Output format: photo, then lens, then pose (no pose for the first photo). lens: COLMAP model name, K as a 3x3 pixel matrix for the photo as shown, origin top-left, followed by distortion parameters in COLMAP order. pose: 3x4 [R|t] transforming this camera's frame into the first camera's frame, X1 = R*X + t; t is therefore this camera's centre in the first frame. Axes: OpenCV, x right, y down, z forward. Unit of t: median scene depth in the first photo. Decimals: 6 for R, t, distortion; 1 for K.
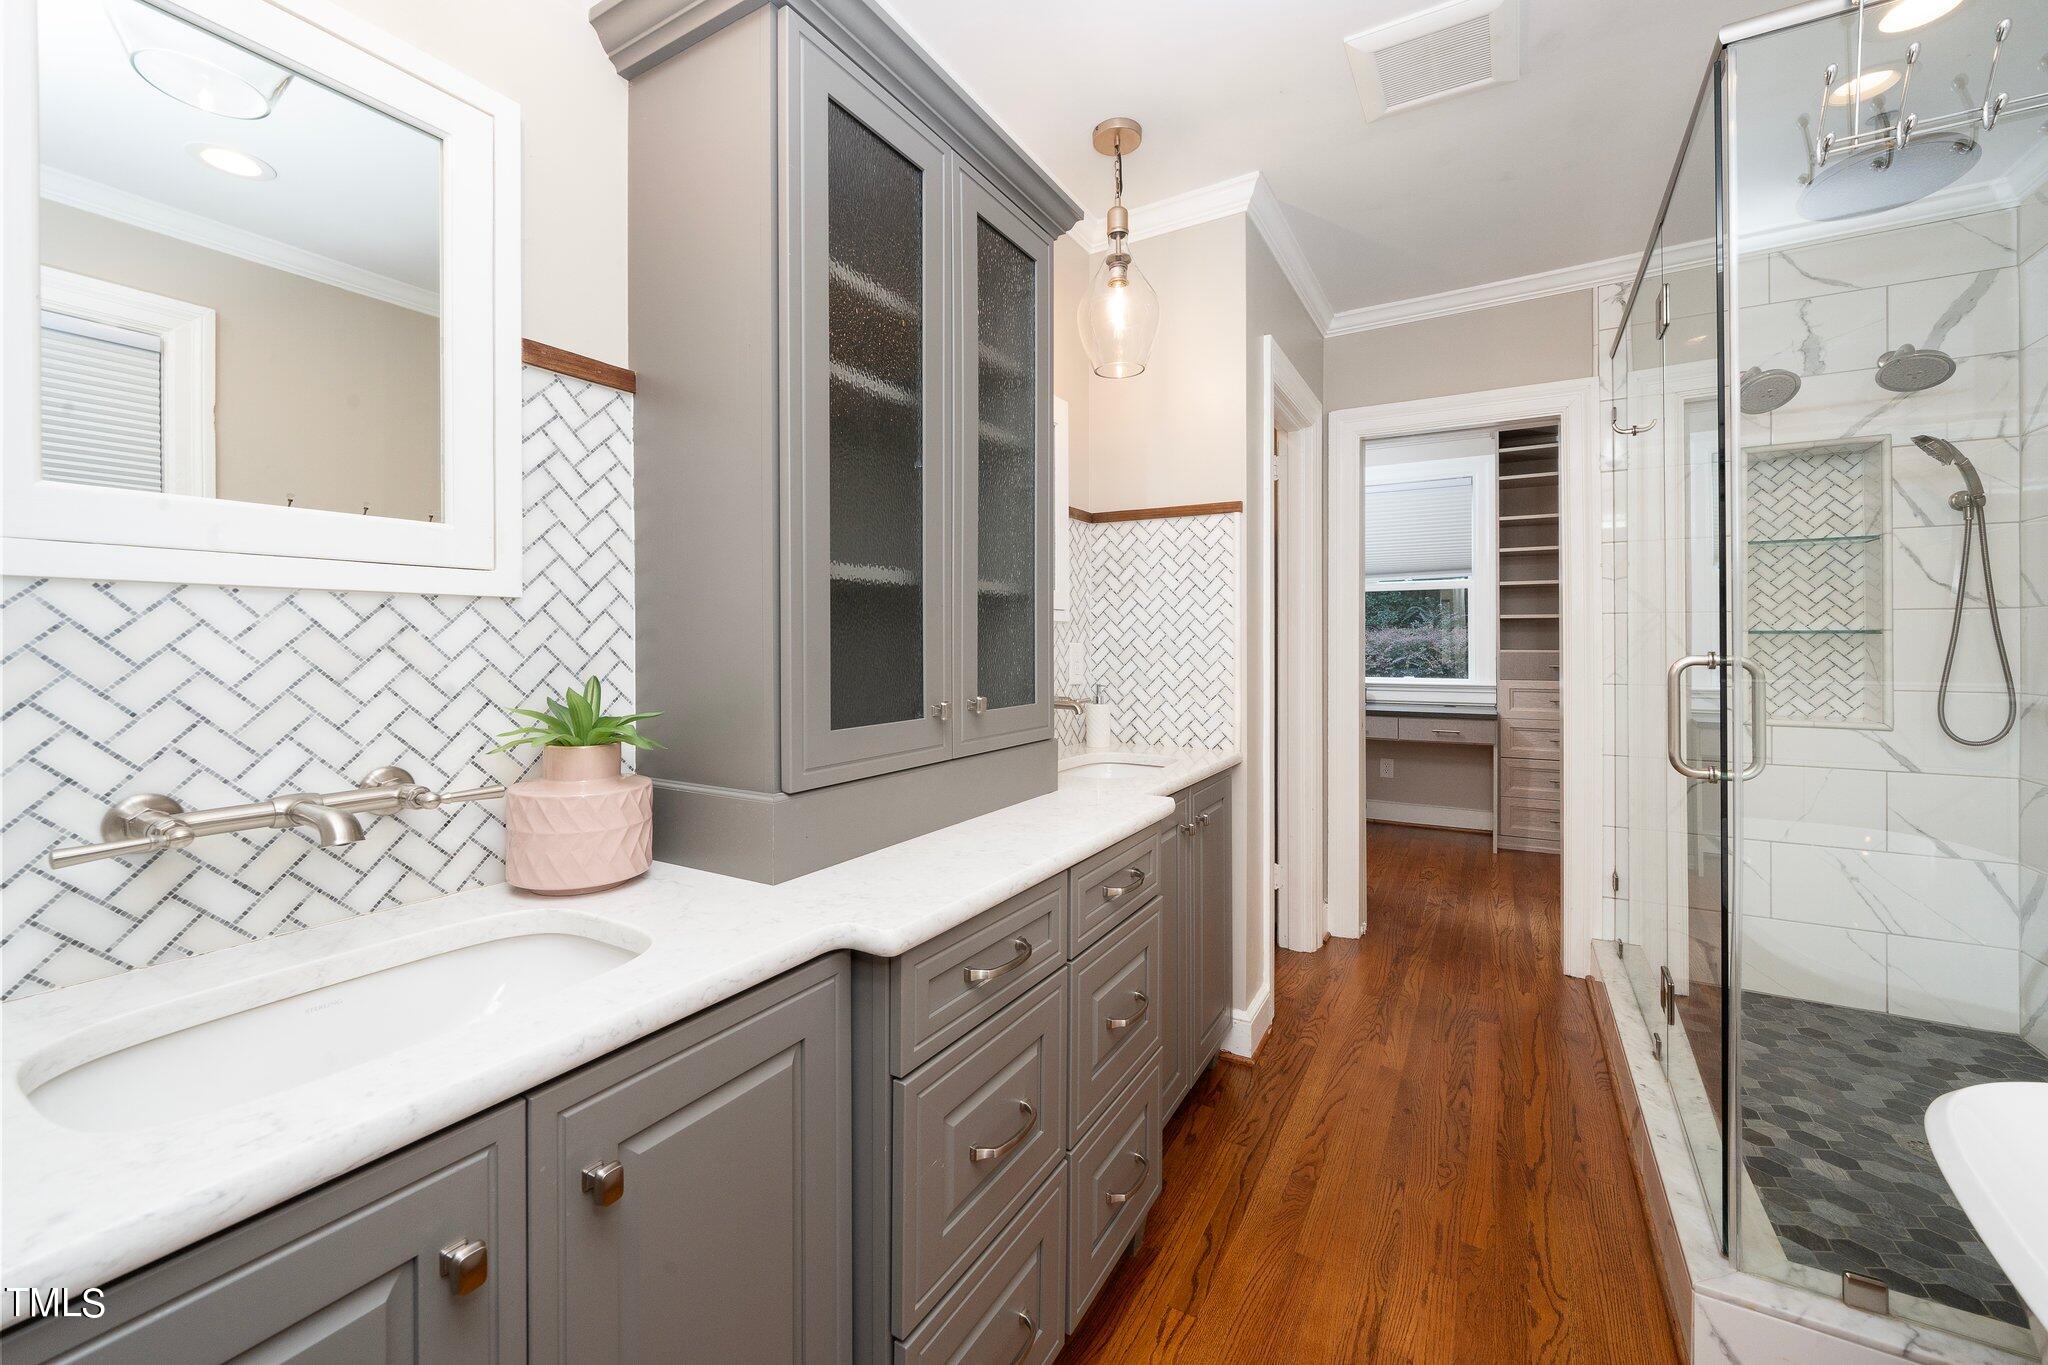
lens RADIAL K [[826.5, 0, 1011.6], [0, 826.5, 642.0], [0, 0, 1]] dist [0.000173, 0.000784]
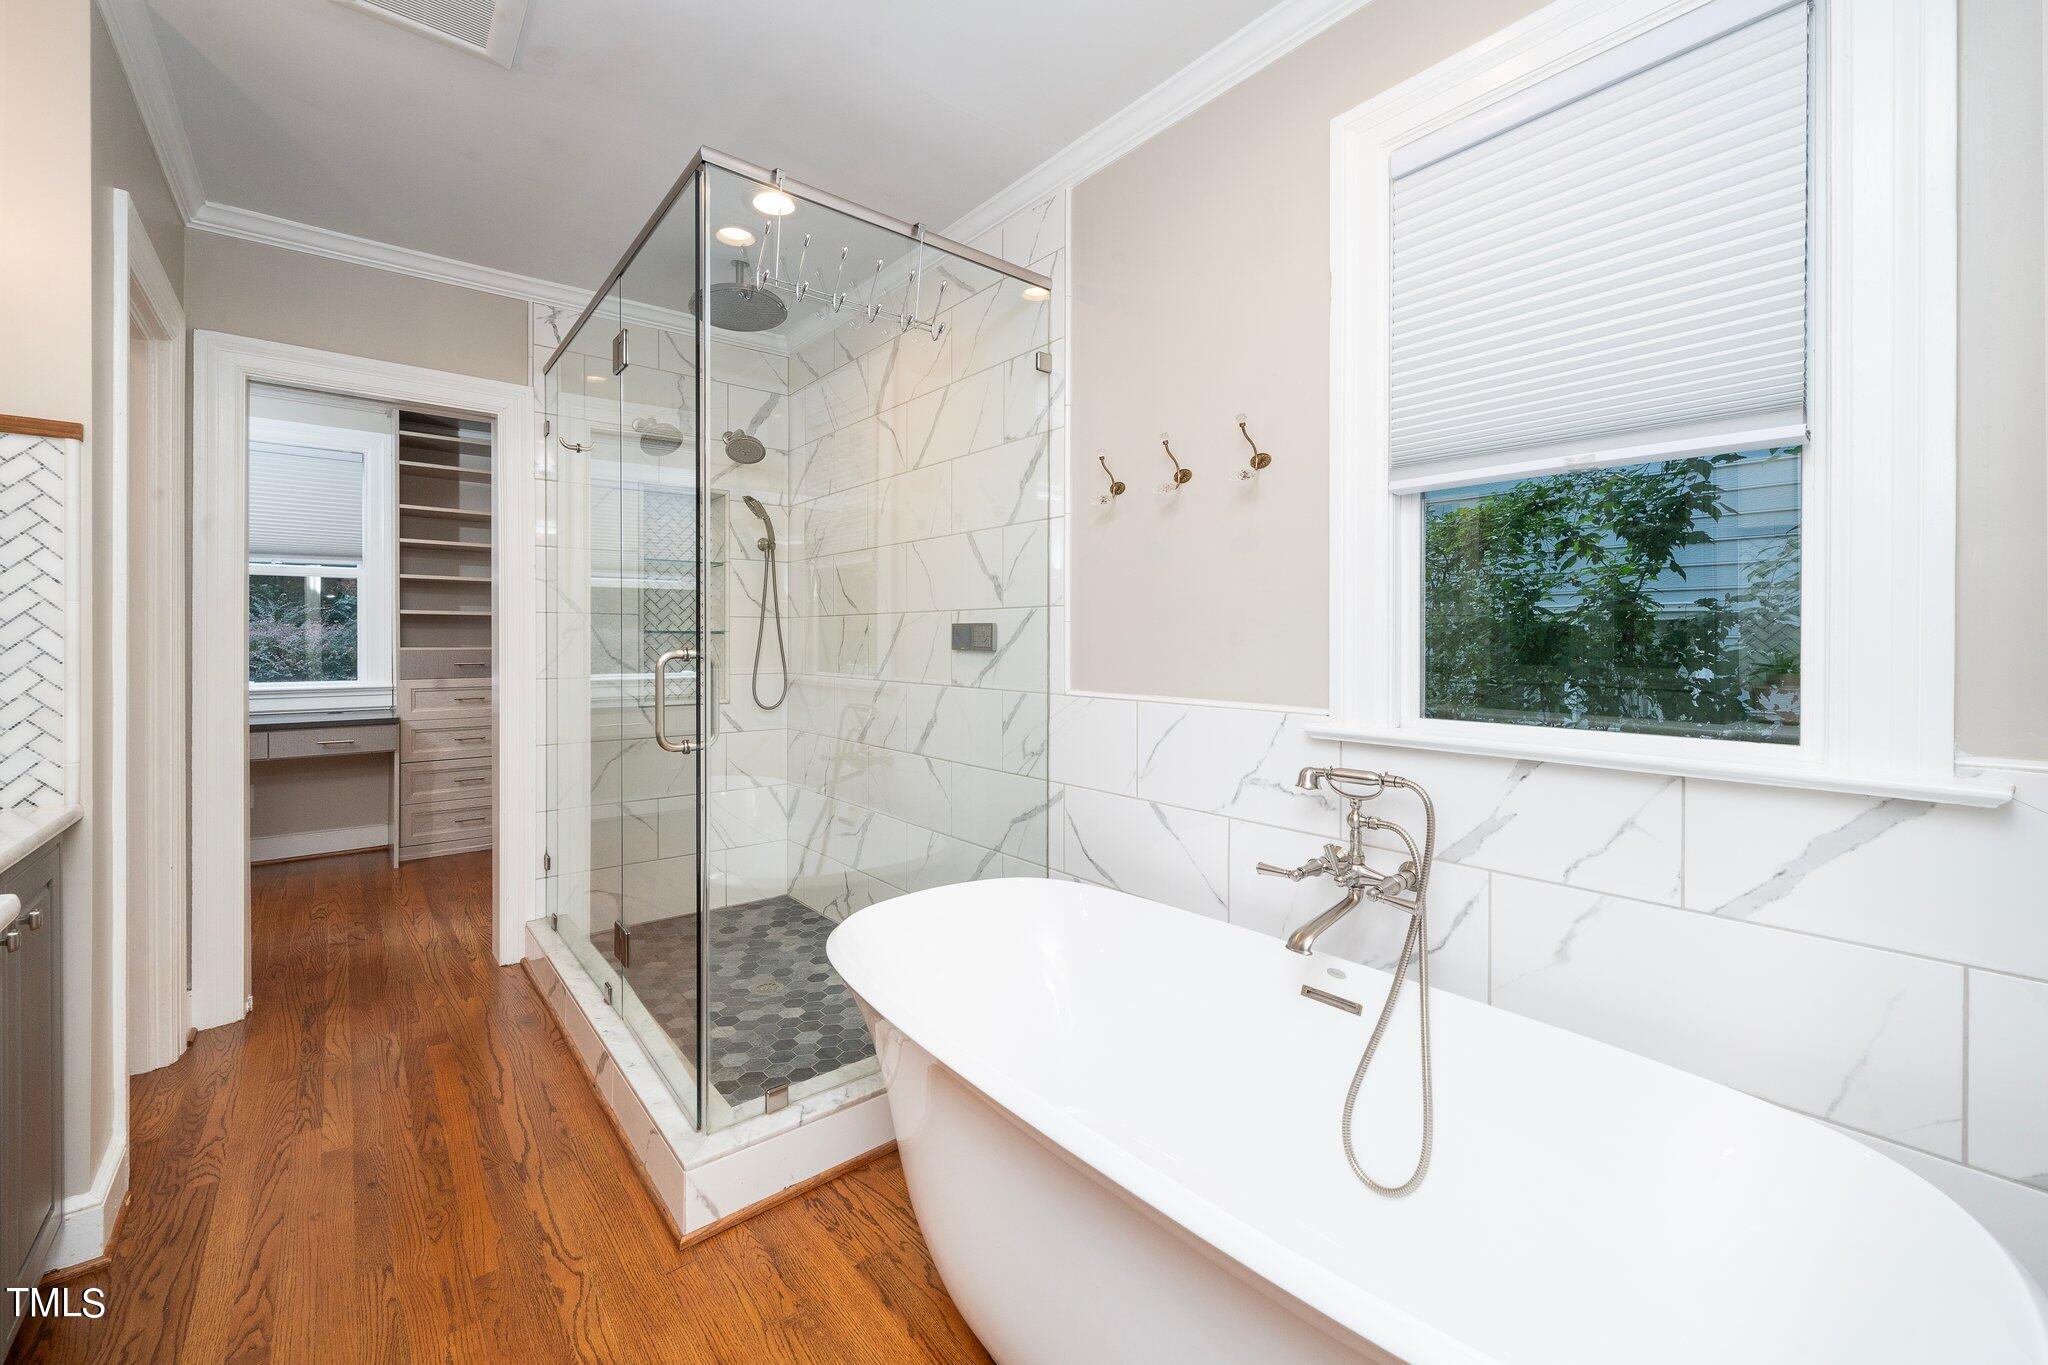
lens RADIAL K [[826.5, 0, 1011.6], [0, 826.5, 642.0], [0, 0, 1]] dist [0.000173, 0.000784]
pose [[0.345718, 0.000453, 0.938338, -0.076930], [-0.003147, 0.999995, 0.000676, 0.000909], [-0.938333, -0.003187, 0.345717, 0.065593]]
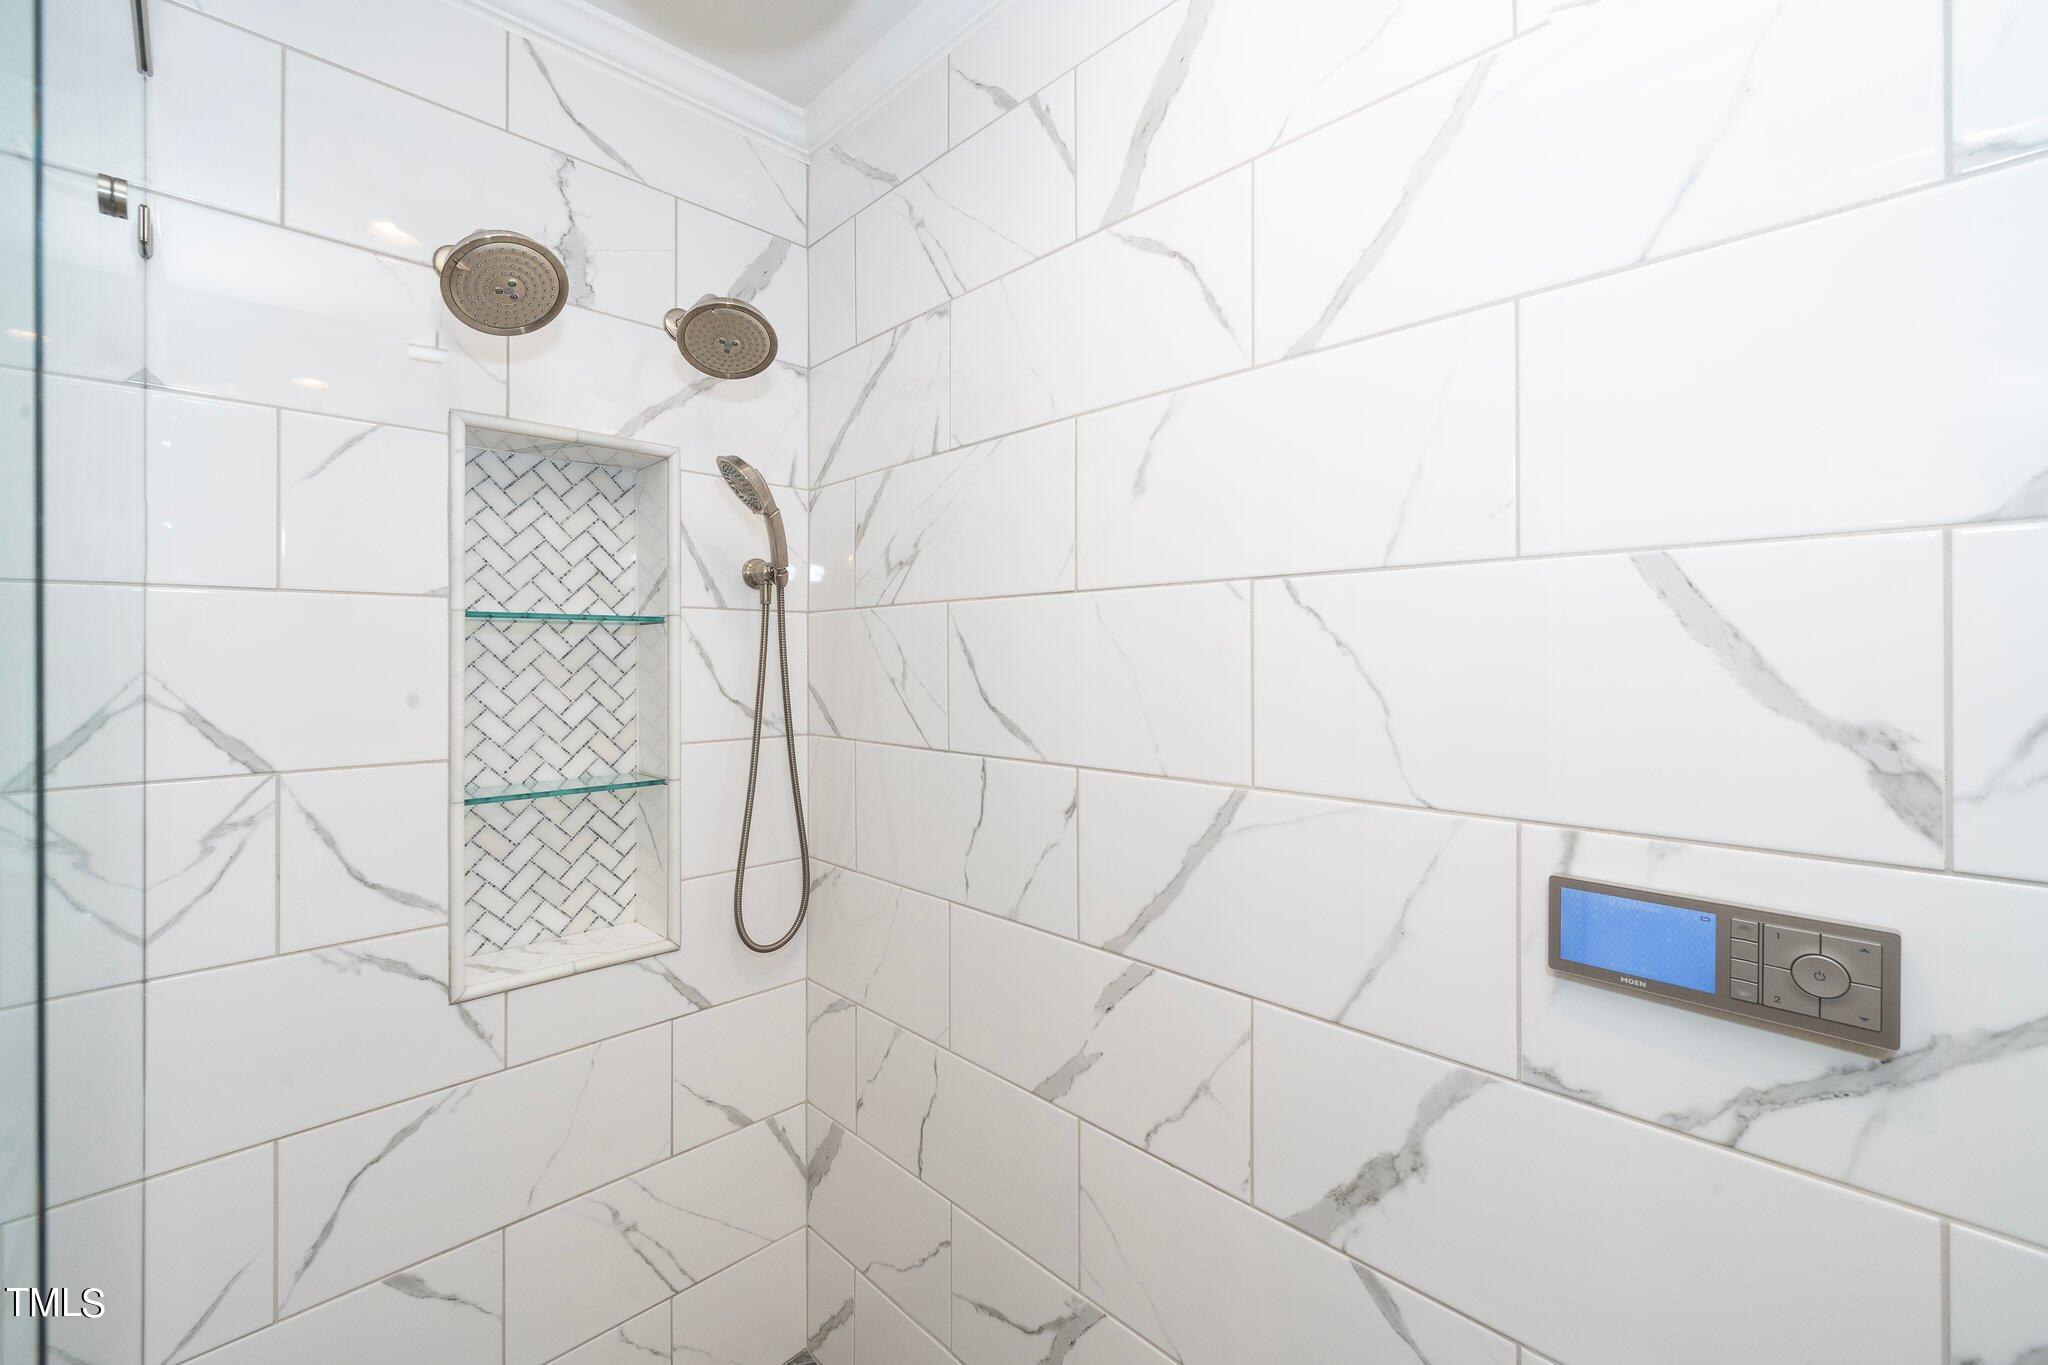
lens RADIAL K [[826.5, 0, 1011.6], [0, 826.5, 642.0], [0, 0, 1]] dist [0.000173, 0.000784]
pose [[0.251809, 0.015502, 0.967653, 0.513091], [0.003665, 0.999849, -0.016971, -0.094675], [-0.967770, 0.007820, 0.251714, 0.579242]]
